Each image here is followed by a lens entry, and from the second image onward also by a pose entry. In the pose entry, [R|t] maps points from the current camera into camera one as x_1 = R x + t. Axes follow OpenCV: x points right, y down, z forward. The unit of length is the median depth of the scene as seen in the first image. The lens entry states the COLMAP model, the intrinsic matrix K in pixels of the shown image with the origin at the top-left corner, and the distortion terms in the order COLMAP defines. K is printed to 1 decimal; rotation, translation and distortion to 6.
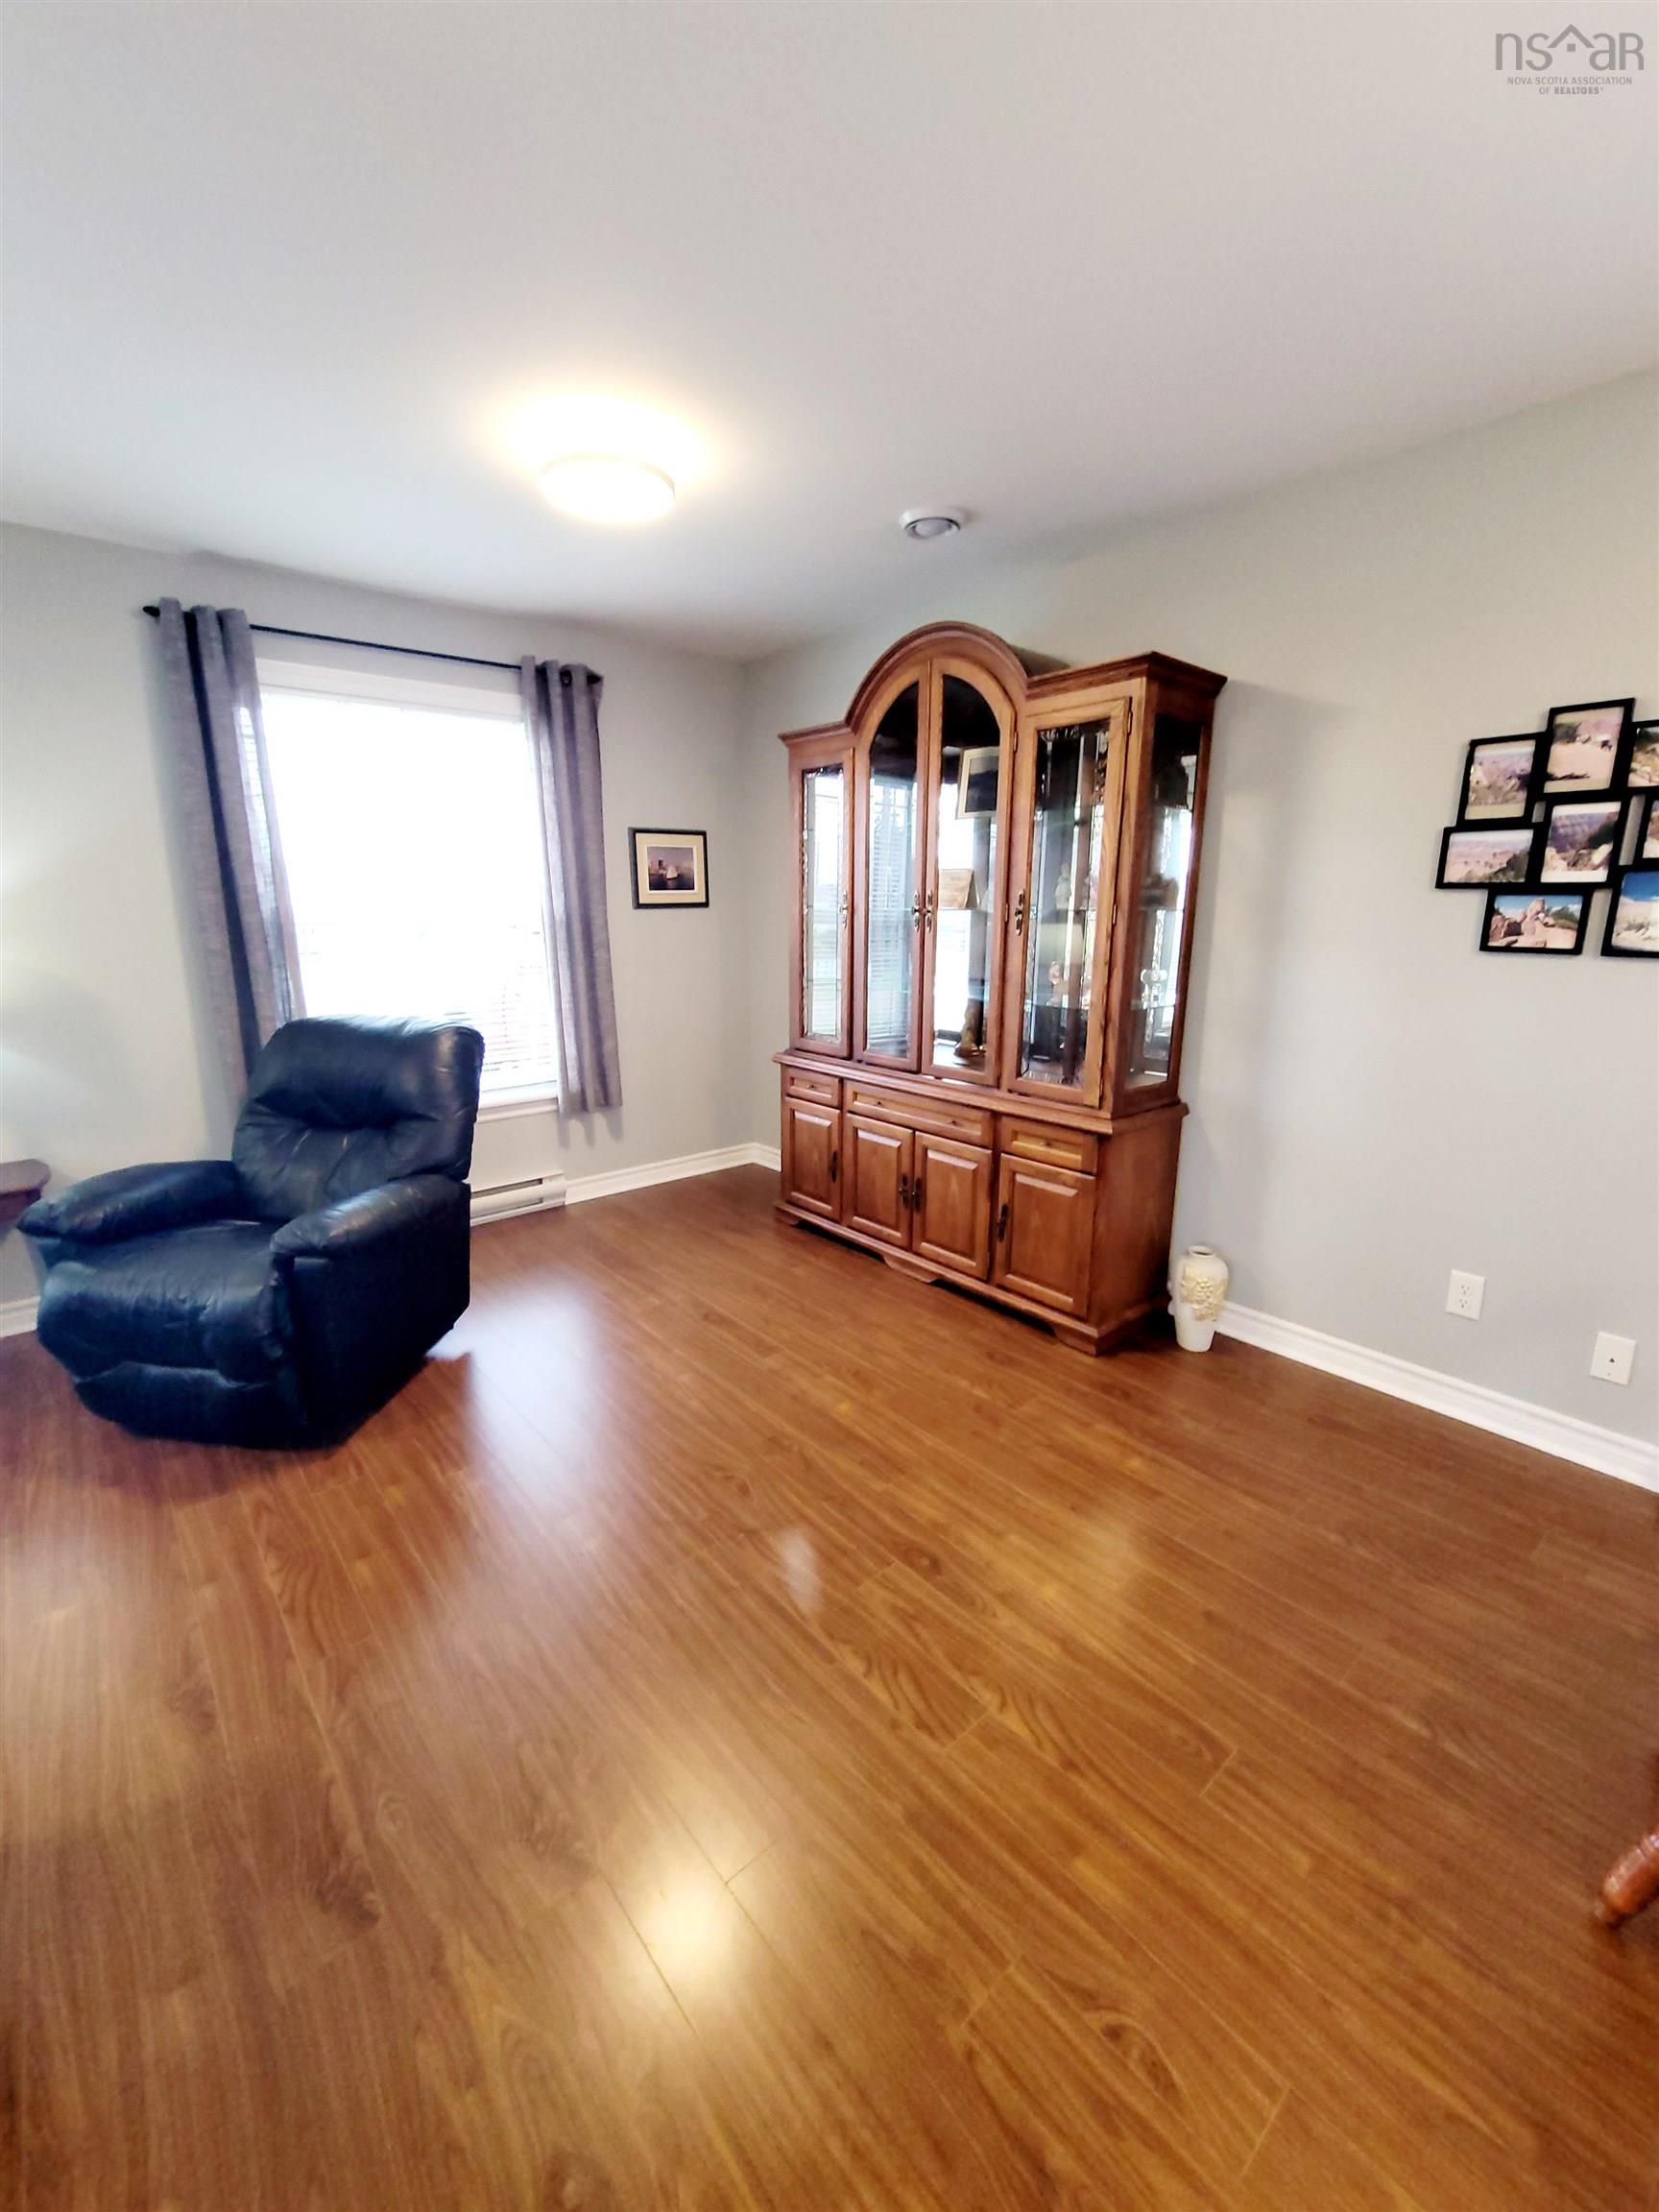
lens RADIAL K [[898.4, 0, 836.3], [0, 898.4, 1114.0], [0, 0, 1]] dist [-0.000514, -0.000244]
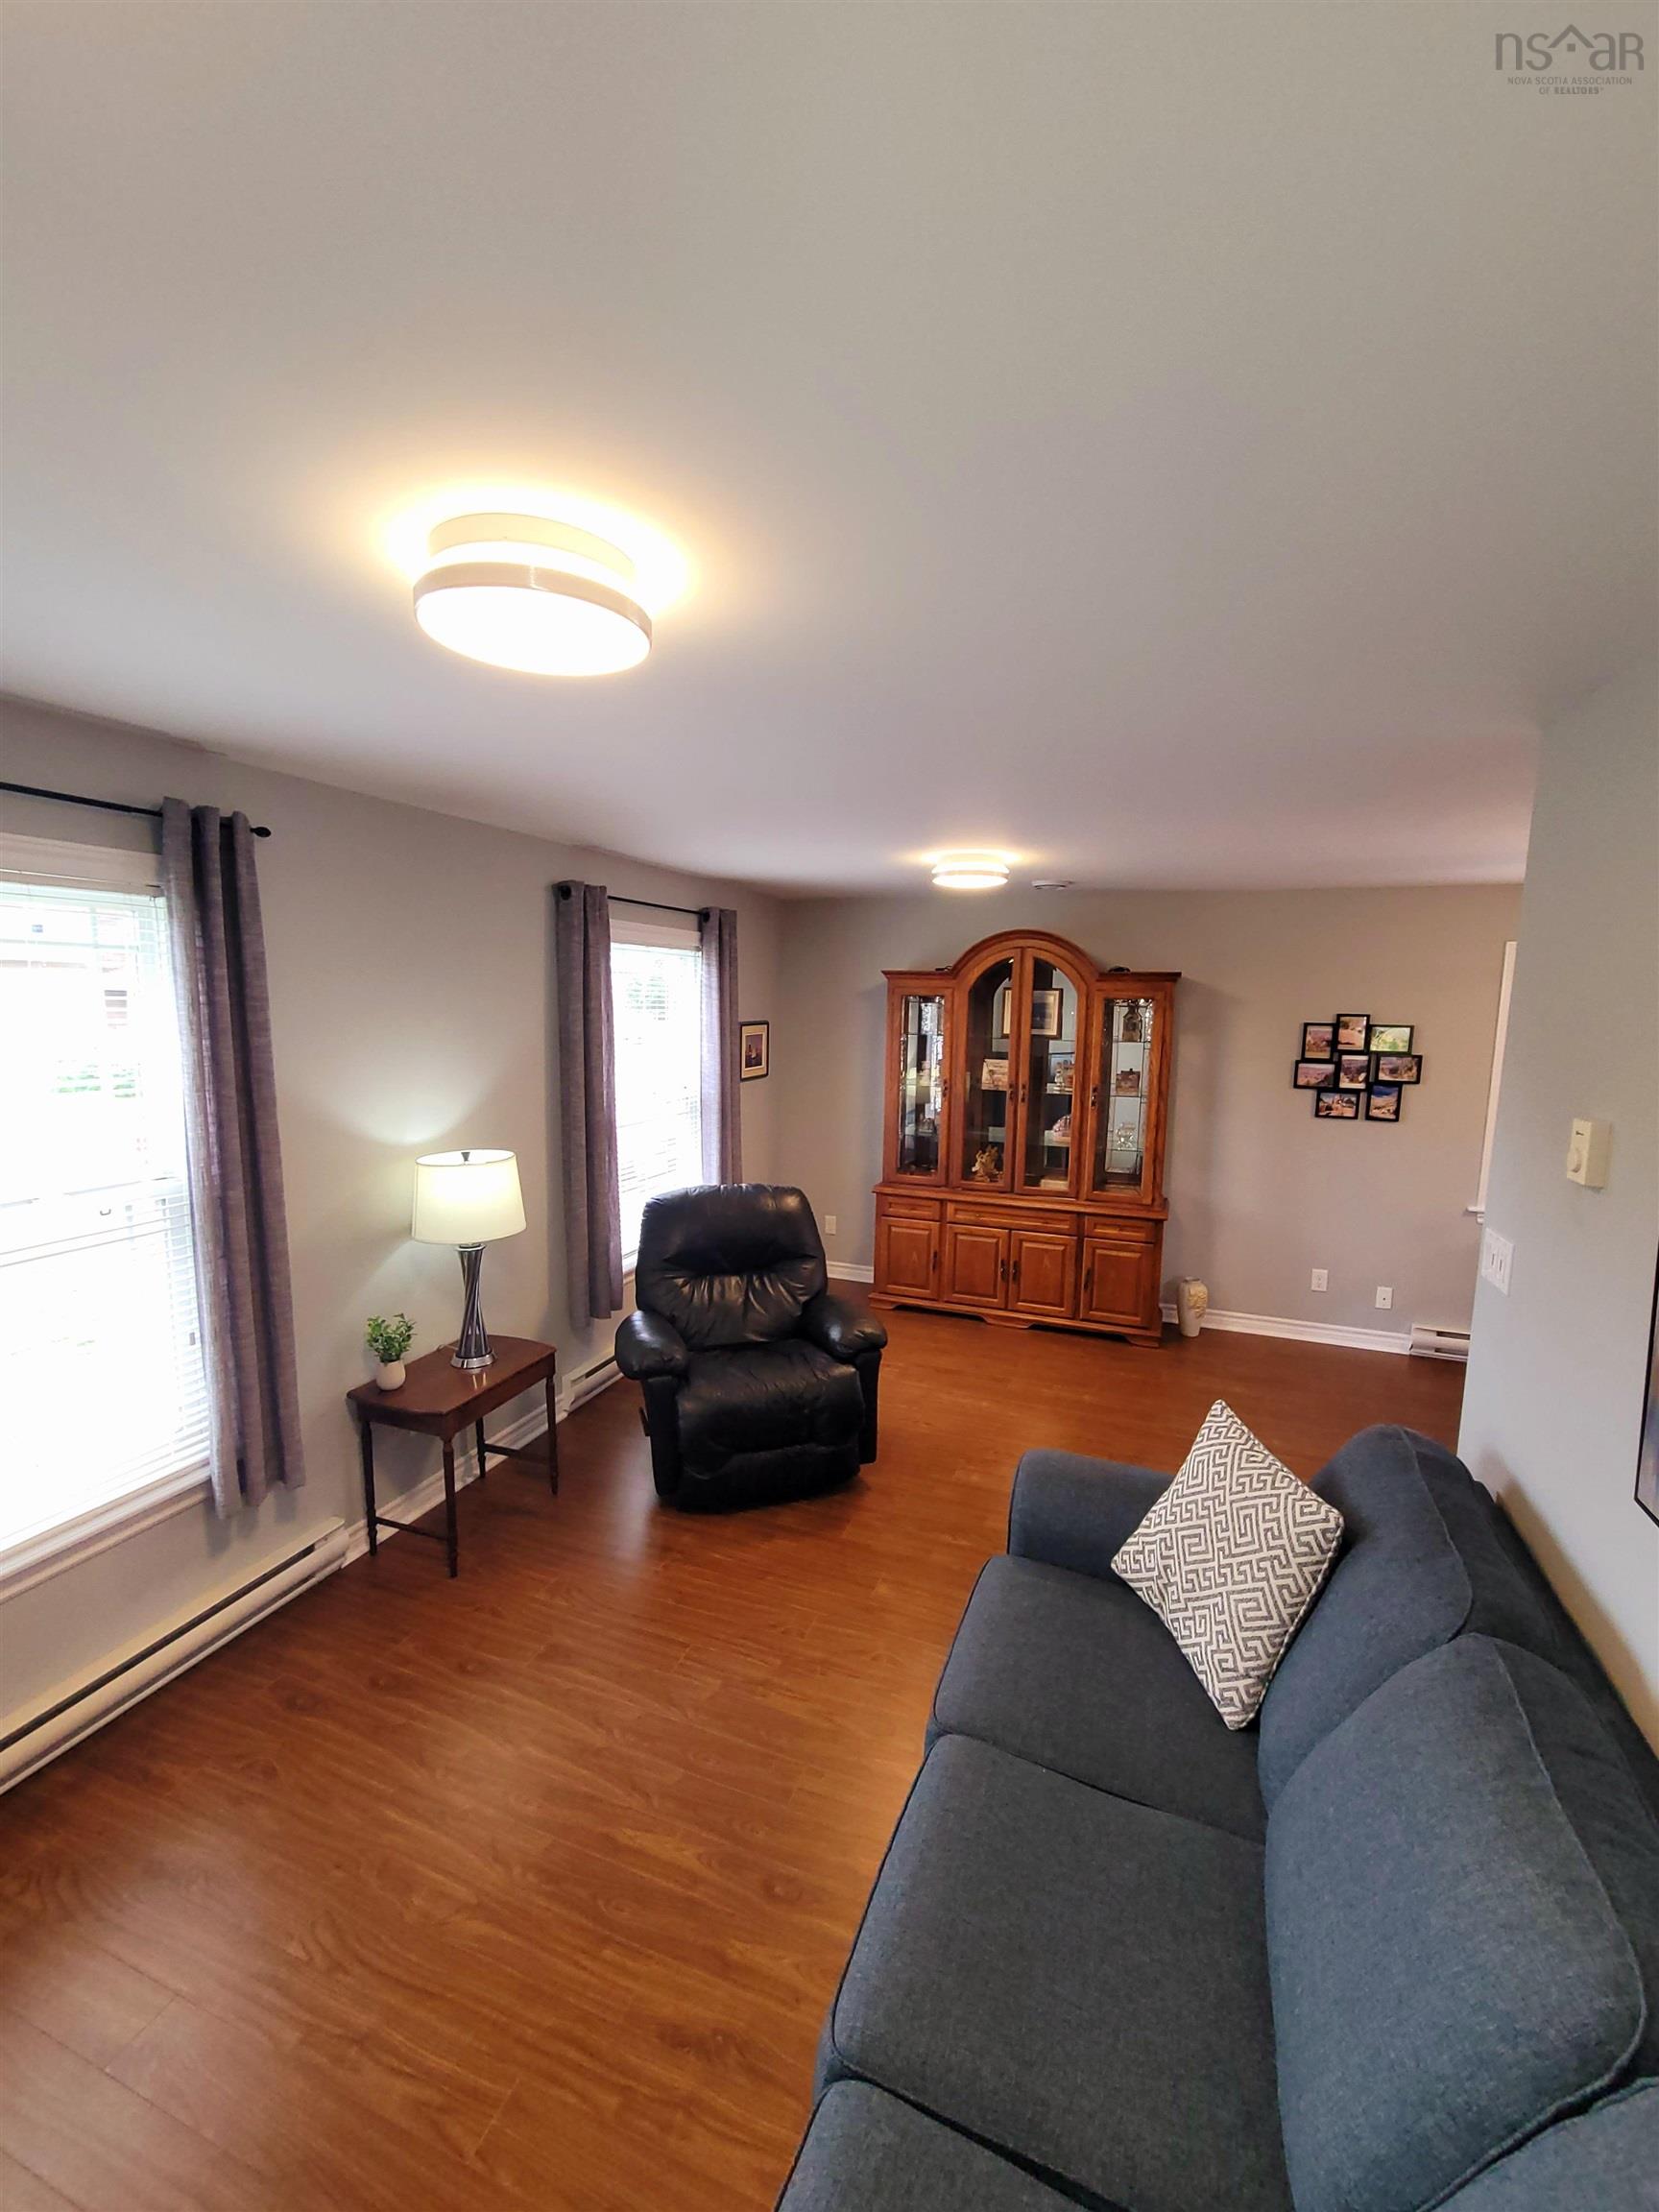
lens RADIAL K [[883.0, 0, 840.0], [0, 883.0, 1120.7], [0, 0, 1]] dist [0.000654, -0.000029]
pose [[0.881065, -0.046979, 0.470657, -1.049590], [0.092975, 0.992844, -0.074947, -0.098419], [-0.463768, 0.109792, 0.879127, -0.270993]]
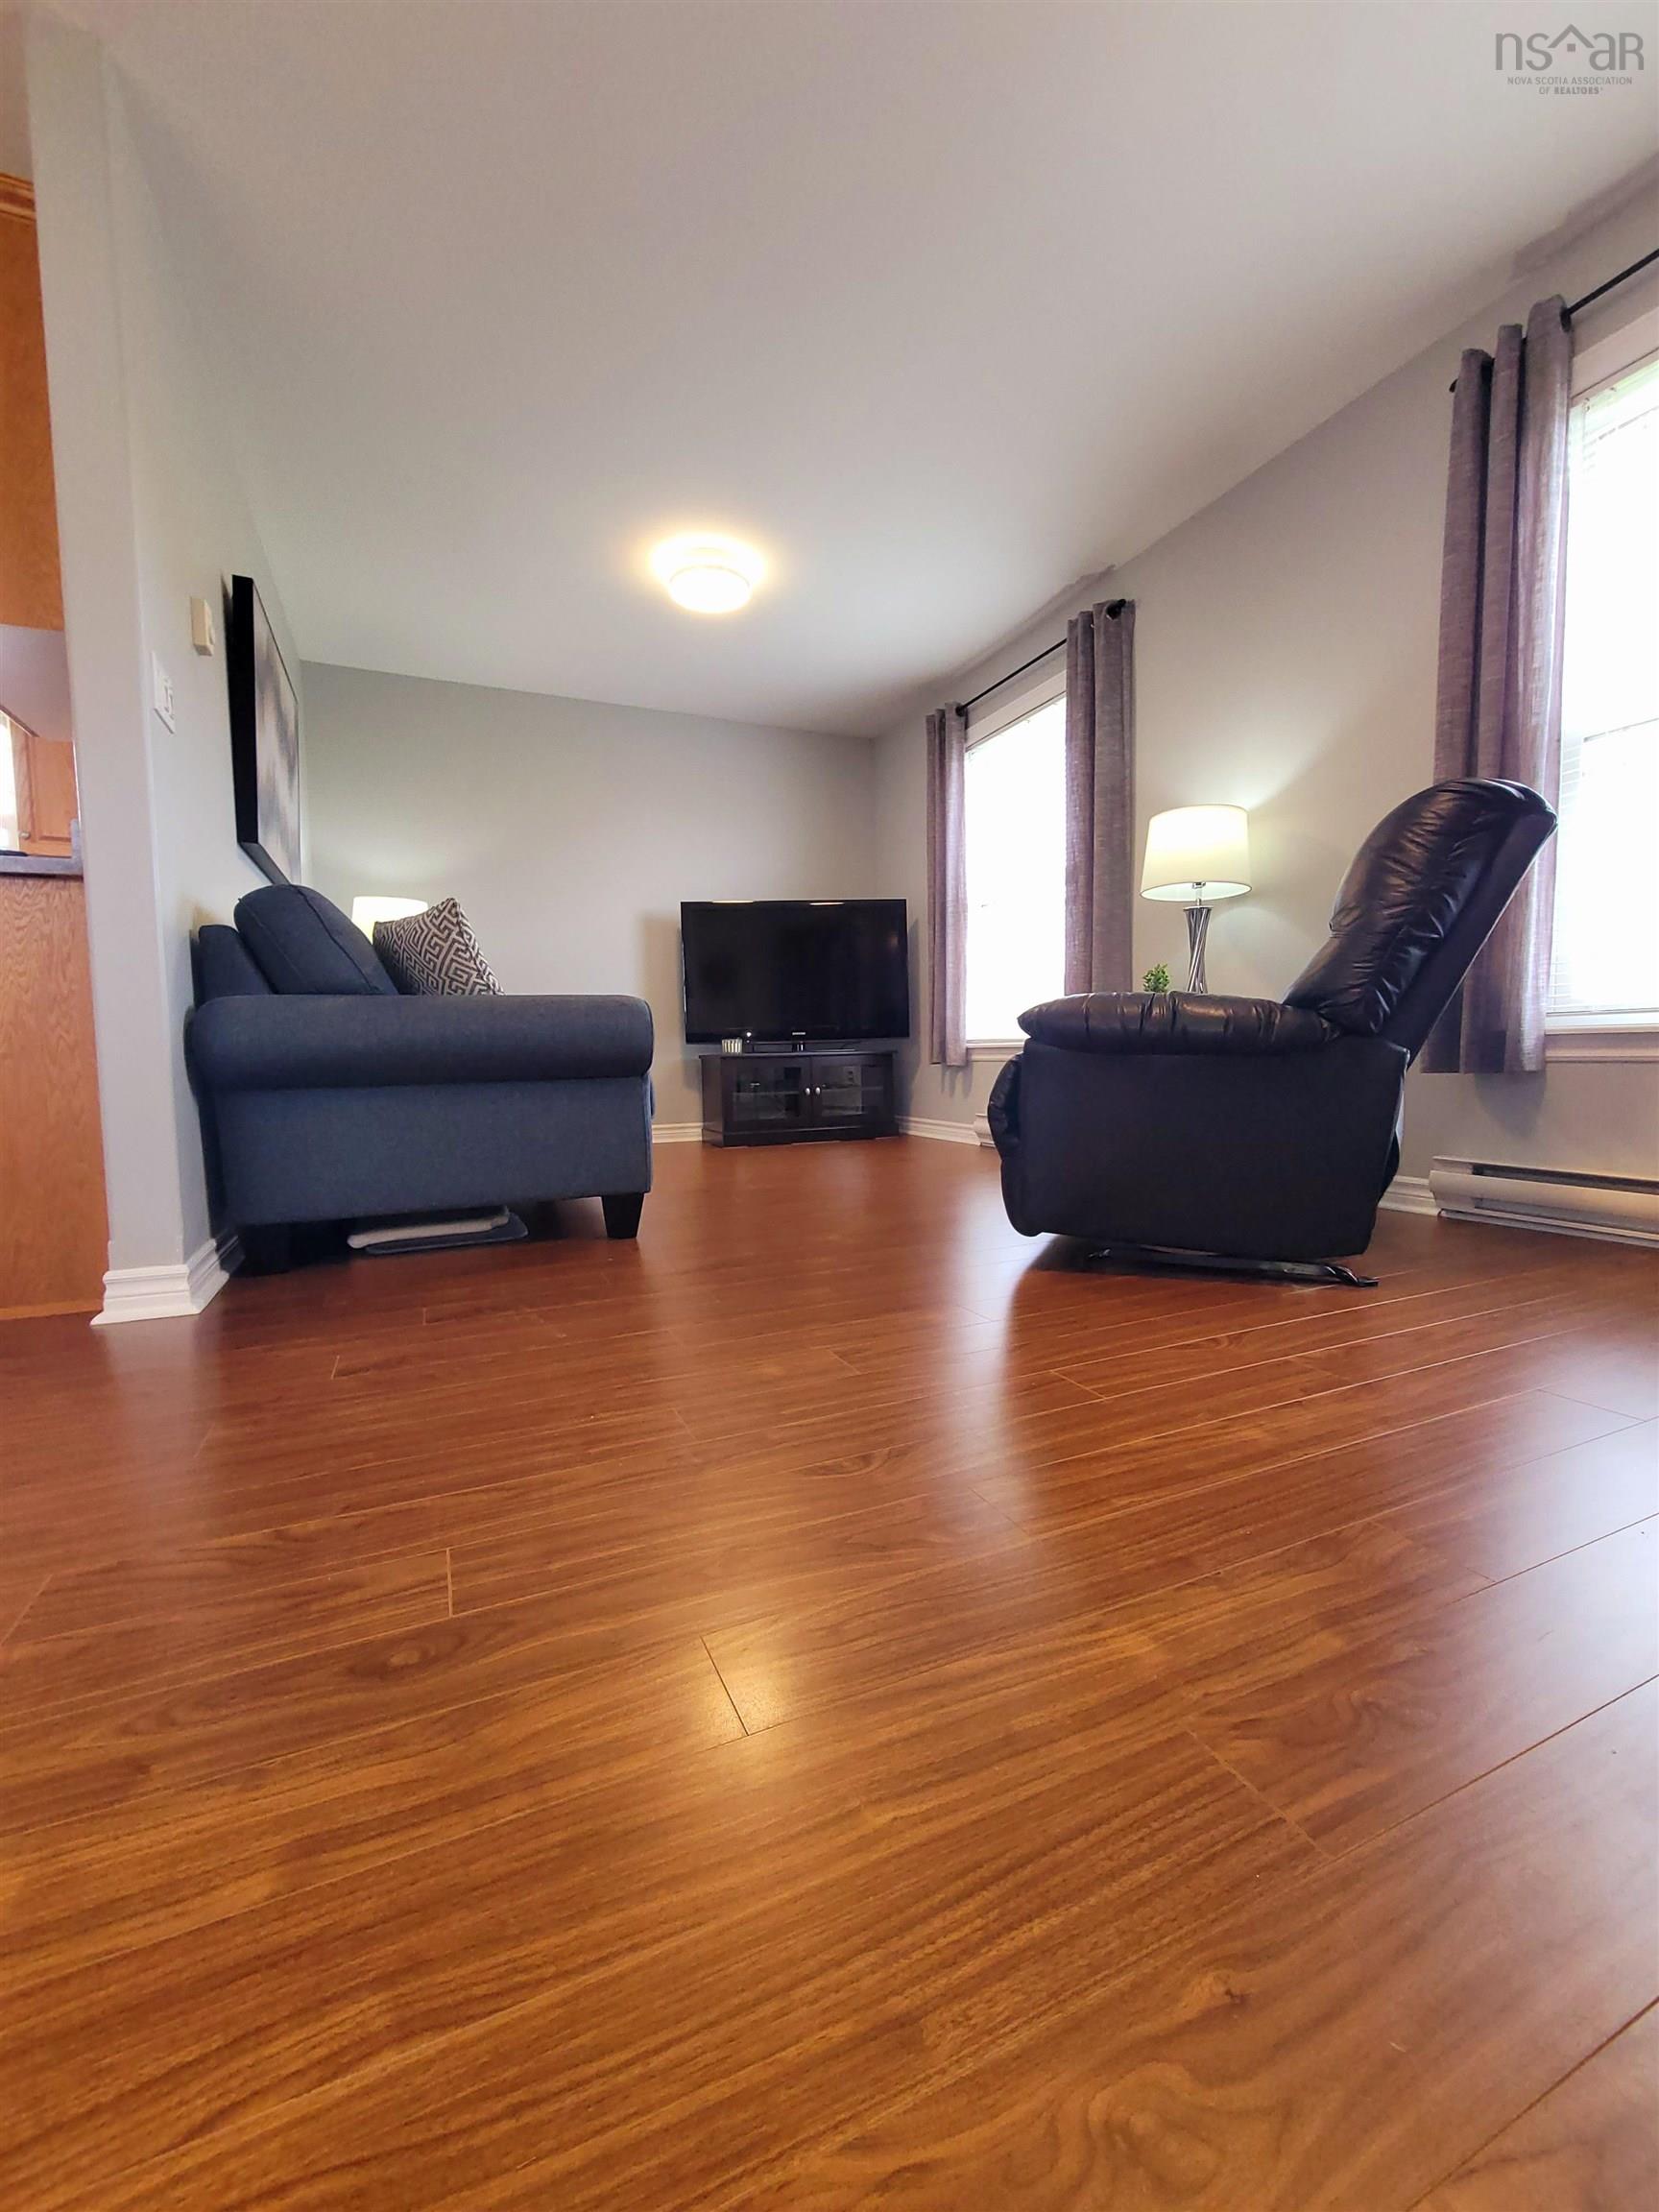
lens RADIAL K [[898.4, 0, 836.3], [0, 898.4, 1114.0], [0, 0, 1]] dist [-0.000514, -0.000244]
pose [[-0.280276, 0.075987, -0.956907, 0.283989], [-0.206541, 0.968739, 0.137422, 0.119712], [0.937436, 0.236156, -0.255820, 0.854552]]
